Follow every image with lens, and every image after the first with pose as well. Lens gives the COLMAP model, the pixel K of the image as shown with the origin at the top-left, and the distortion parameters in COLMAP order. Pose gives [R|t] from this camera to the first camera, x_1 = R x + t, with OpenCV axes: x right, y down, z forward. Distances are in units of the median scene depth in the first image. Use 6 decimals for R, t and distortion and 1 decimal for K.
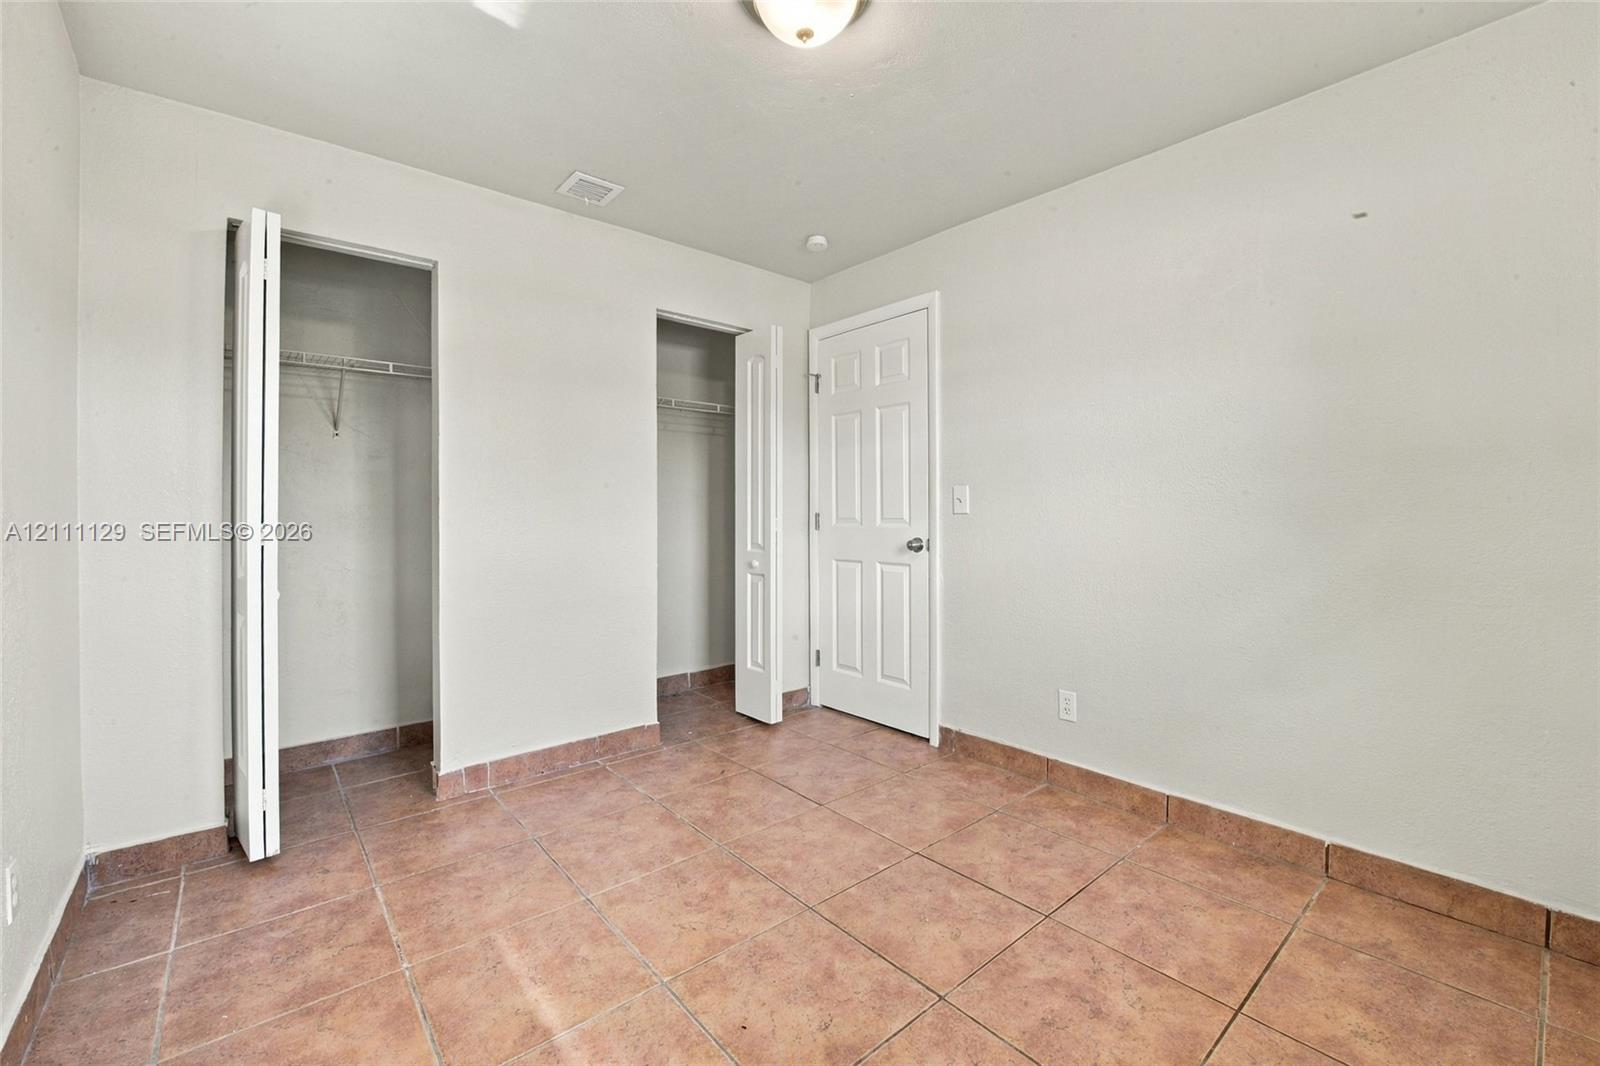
lens RADIAL K [[653.7, 0, 798.6], [0, 653.7, 522.6], [0, 0, 1]] dist [-0.020910, -0.001119]
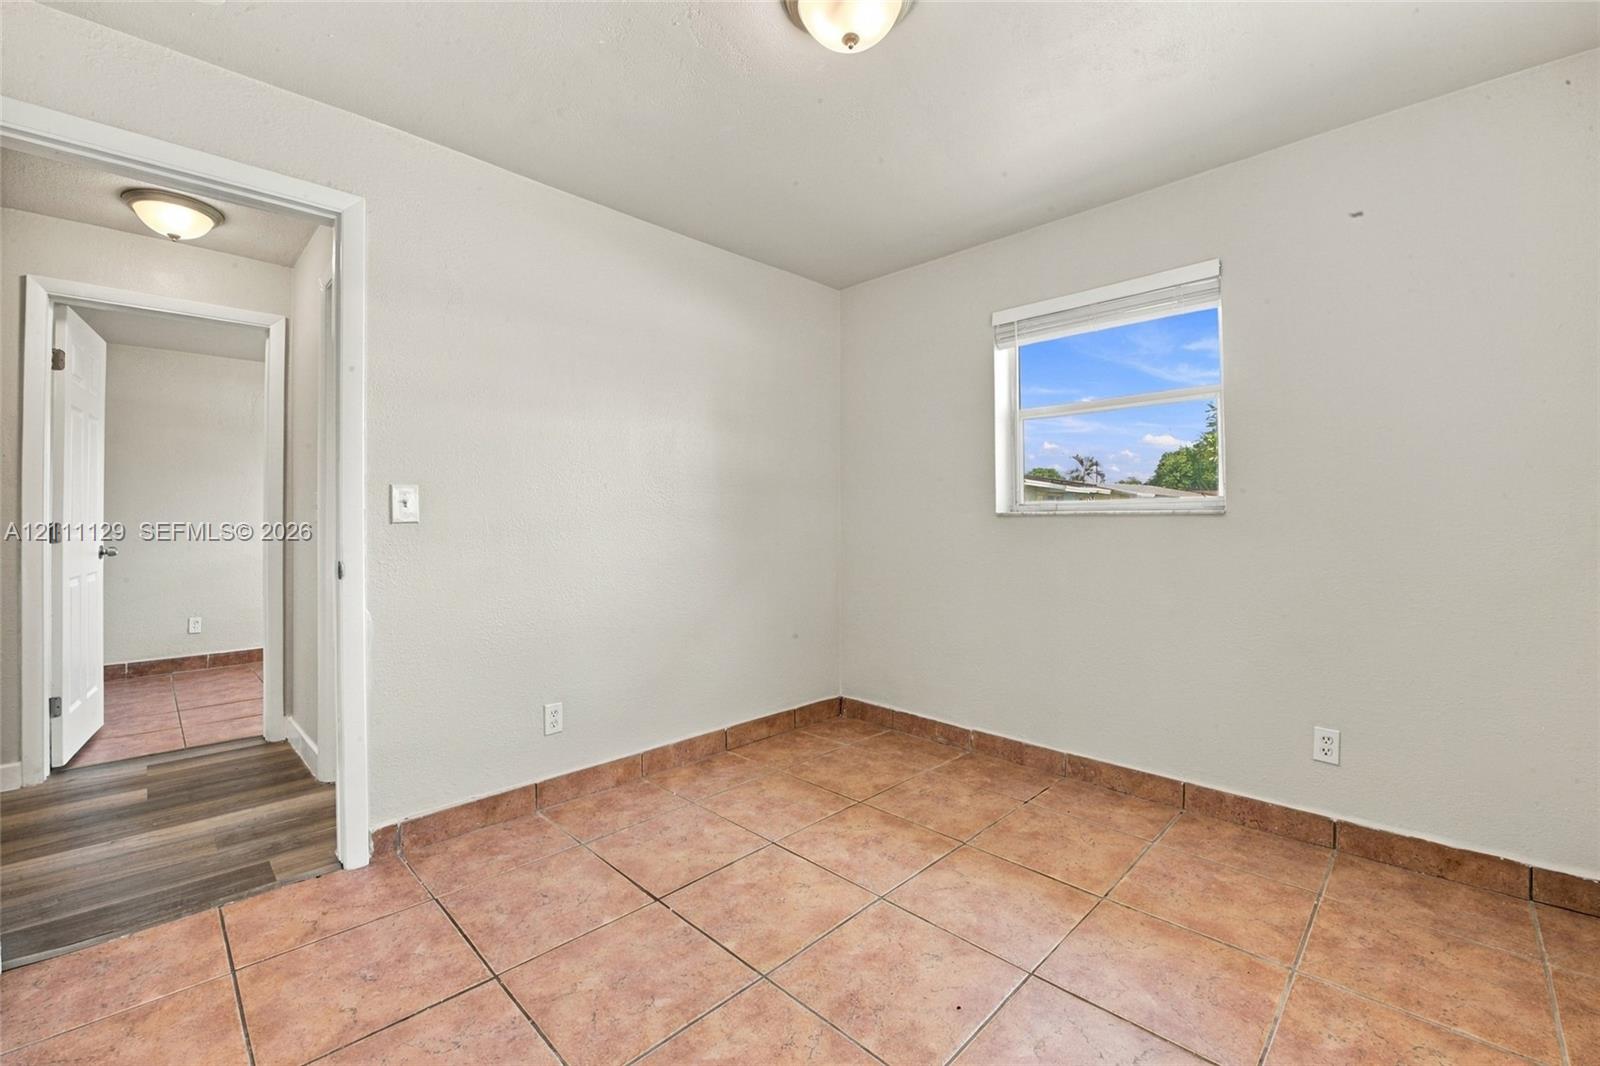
lens RADIAL K [[653.7, 0, 798.6], [0, 653.7, 522.6], [0, 0, 1]] dist [-0.020910, -0.001119]
pose [[-0.081395, -0.003881, 0.996674, -0.775819], [0.023691, 0.999702, 0.005827, -0.011975], [-0.996400, 0.024086, -0.081279, 0.931685]]
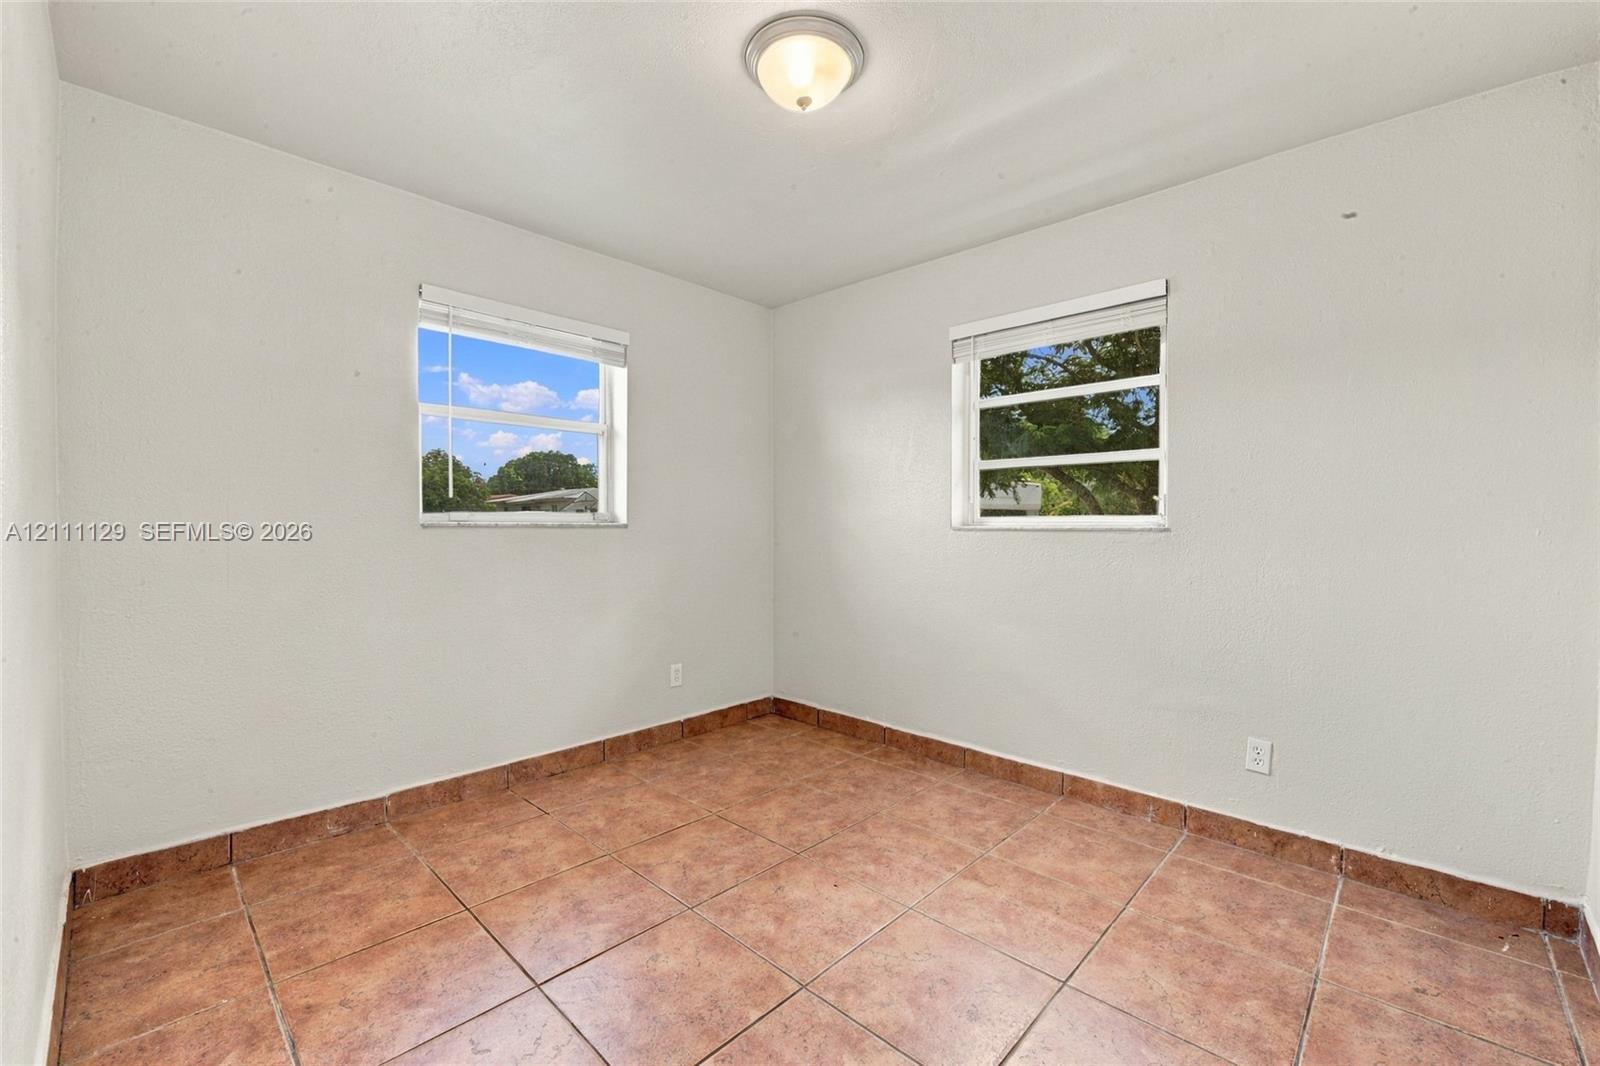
lens RADIAL K [[653.7, 0, 798.6], [0, 653.7, 522.6], [0, 0, 1]] dist [-0.020910, -0.001119]
pose [[-0.994634, -0.005390, -0.103314, 0.109827], [-0.007279, 0.999813, 0.017923, -0.042345], [0.103198, 0.018579, -0.994487, 1.710606]]
